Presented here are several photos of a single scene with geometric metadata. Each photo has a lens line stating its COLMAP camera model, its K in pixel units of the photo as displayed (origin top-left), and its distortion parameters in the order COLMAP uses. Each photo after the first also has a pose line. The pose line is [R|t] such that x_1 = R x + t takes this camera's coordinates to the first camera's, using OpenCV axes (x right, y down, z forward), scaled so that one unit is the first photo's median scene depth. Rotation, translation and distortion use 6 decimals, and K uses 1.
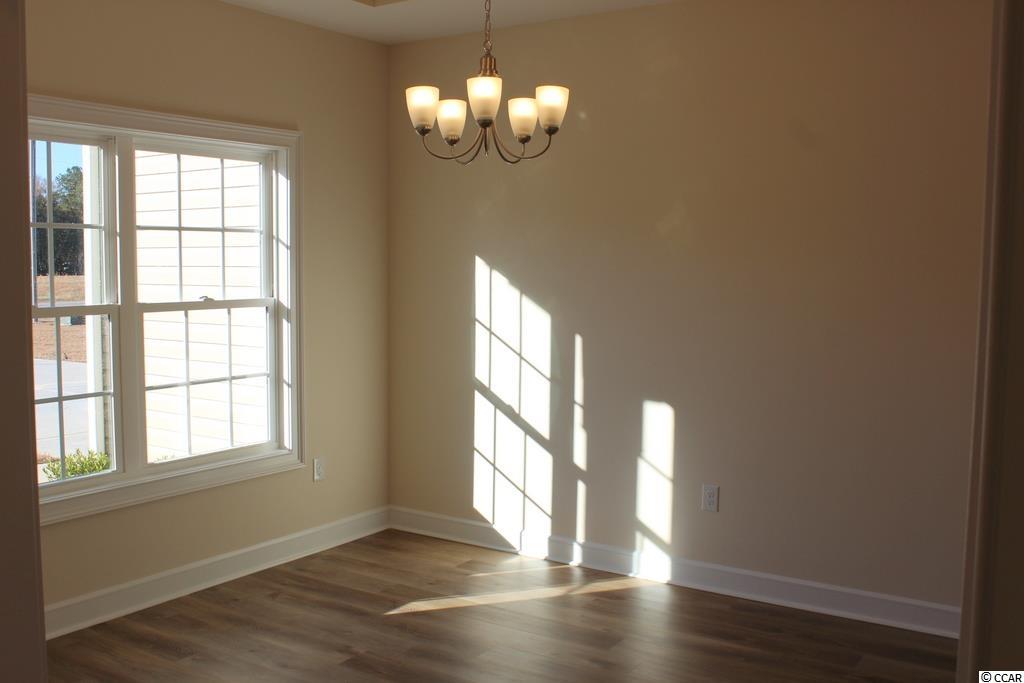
lens RADIAL K [[1031.0, 0, 512.0], [0, 1031.0, 341.5], [0, 0, 1]] dist [-0.113823, 0.124249]
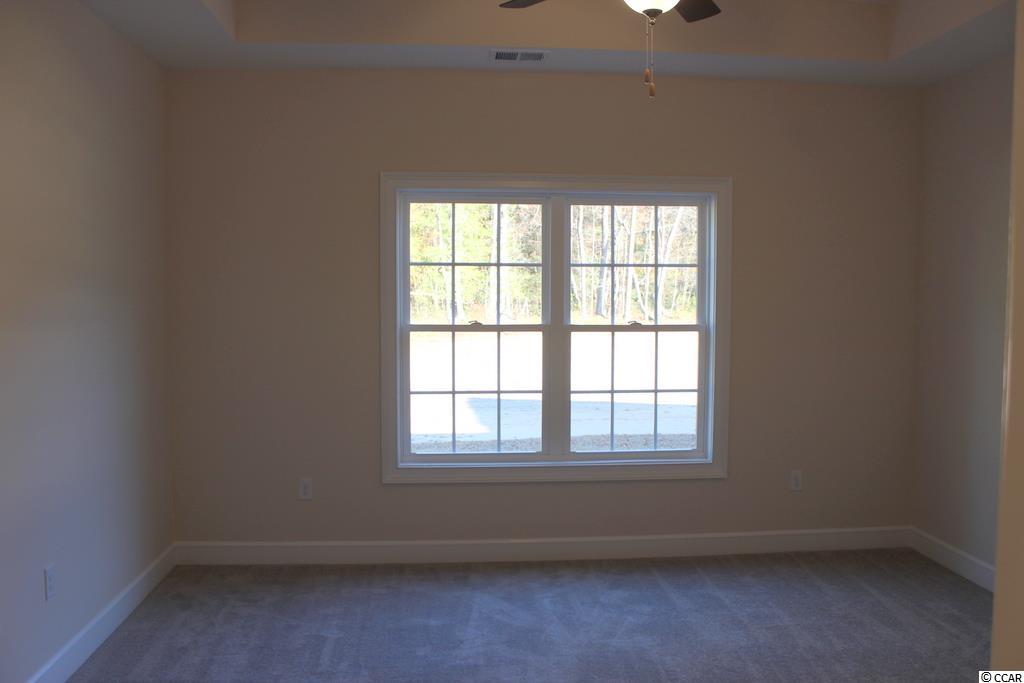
lens RADIAL K [[711.6, 0, 512.0], [0, 711.6, 341.5], [0, 0, 1]] dist [-0.106418, 0.000418]
pose [[0.623186, 0.056234, -0.780049, 0.251989], [-0.063400, 0.997761, 0.021278, -0.027083], [0.779500, 0.036195, 0.625356, 0.343170]]
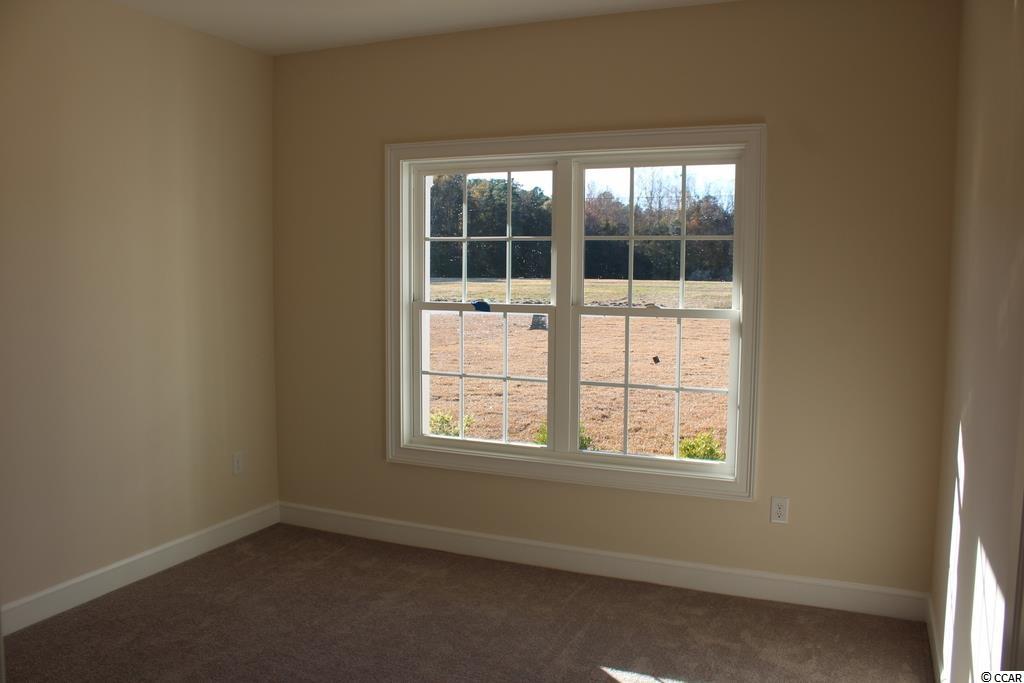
lens RADIAL K [[856.2, 0, 504.8], [0, 856.2, 347.2], [0, 0, 1]] dist [-0.162533, 0.148094]
pose [[0.155801, 0.092245, -0.983472, 0.483088], [-0.084023, 0.993259, 0.079852, -0.053583], [0.984208, 0.070193, 0.162501, 0.681858]]
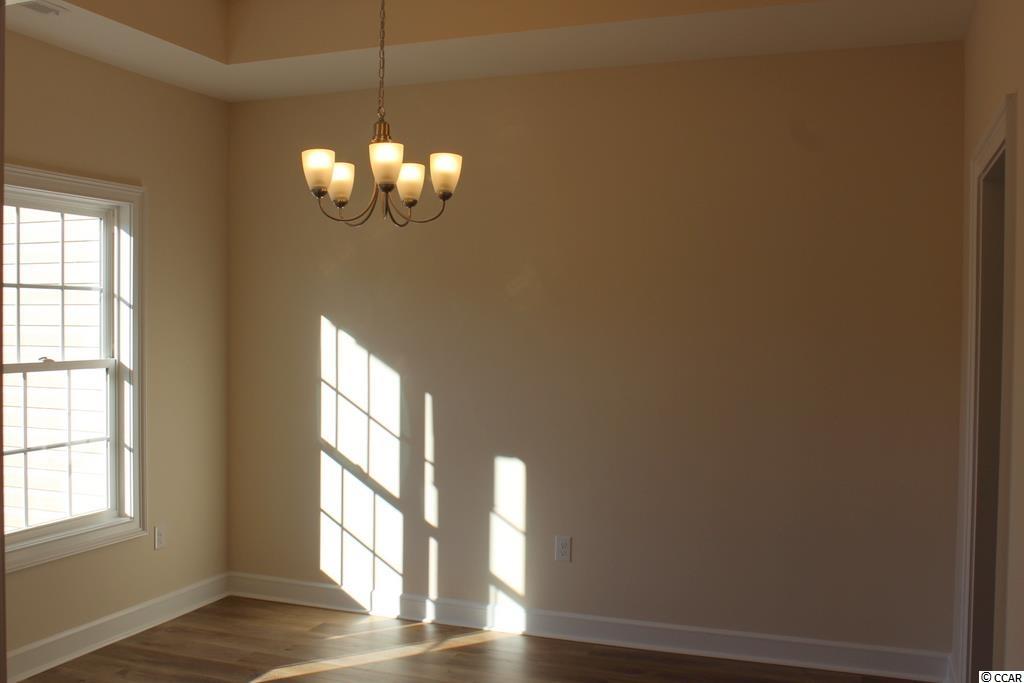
lens RADIAL K [[1031.0, 0, 512.0], [0, 1031.0, 341.5], [0, 0, 1]] dist [-0.113823, 0.124249]
pose [[0.972700, -0.002251, 0.232054, -0.091658], [0.015455, 0.998361, -0.055100, -0.000510], [-0.231549, 0.057183, 0.971141, -0.009997]]
